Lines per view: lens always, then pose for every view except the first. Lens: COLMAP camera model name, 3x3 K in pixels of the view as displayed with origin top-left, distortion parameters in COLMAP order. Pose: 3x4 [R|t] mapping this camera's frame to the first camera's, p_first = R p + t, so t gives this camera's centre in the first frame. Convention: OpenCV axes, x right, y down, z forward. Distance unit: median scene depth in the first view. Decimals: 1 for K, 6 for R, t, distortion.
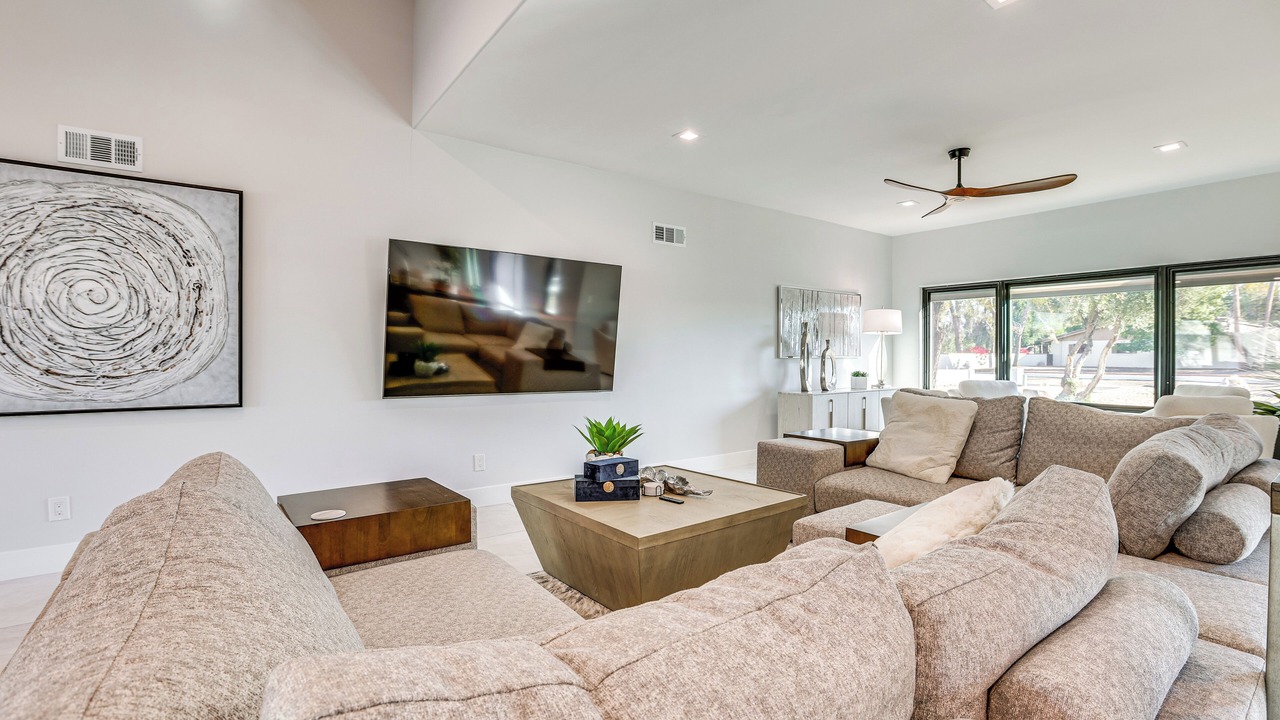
lens RADIAL K [[584.5, 0, 640.9], [0, 584.5, 359.2], [0, 0, 1]] dist [-0.013445, 0.002854]
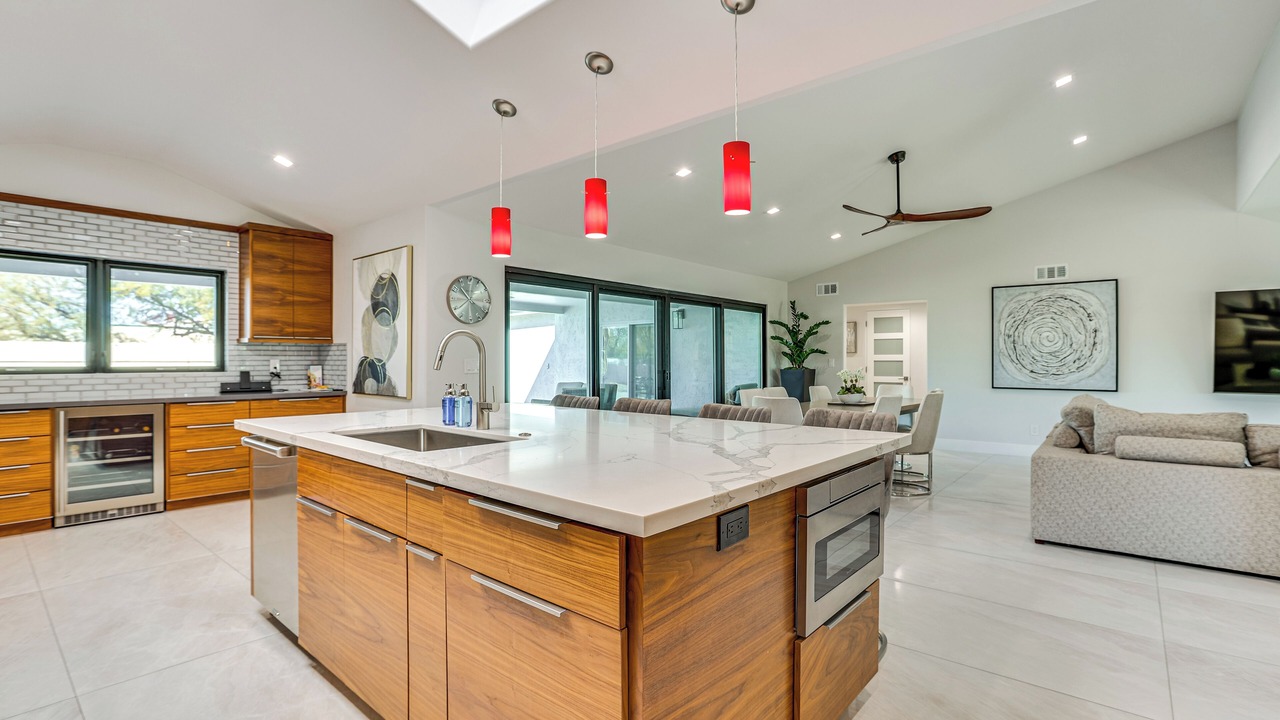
lens RADIAL K [[584.5, 0, 657.0], [0, 584.5, 357.6], [0, 0, 1]] dist [-0.013445, 0.002854]
pose [[0.292903, -0.004617, -0.956131, 0.743583], [-0.004407, 0.999971, -0.006179, -0.012766], [0.956132, 0.006024, 0.292875, -1.079286]]
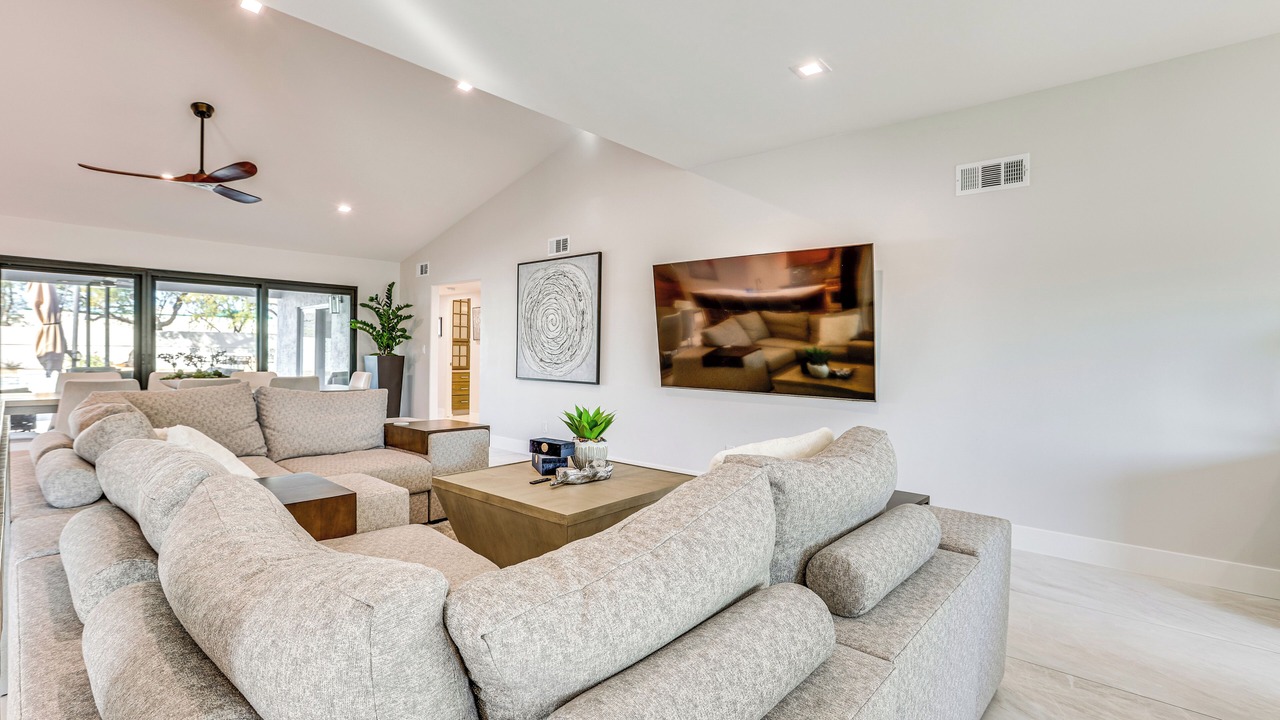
lens RADIAL K [[584.5, 0, 619.2], [0, 584.5, 347.0], [0, 0, 1]] dist [-0.013445, 0.002854]
pose [[0.228318, -0.005453, -0.973571, 0.987721], [-0.013988, 0.999863, -0.008881, -0.009182], [0.973486, 0.015646, 0.228211, 0.730912]]
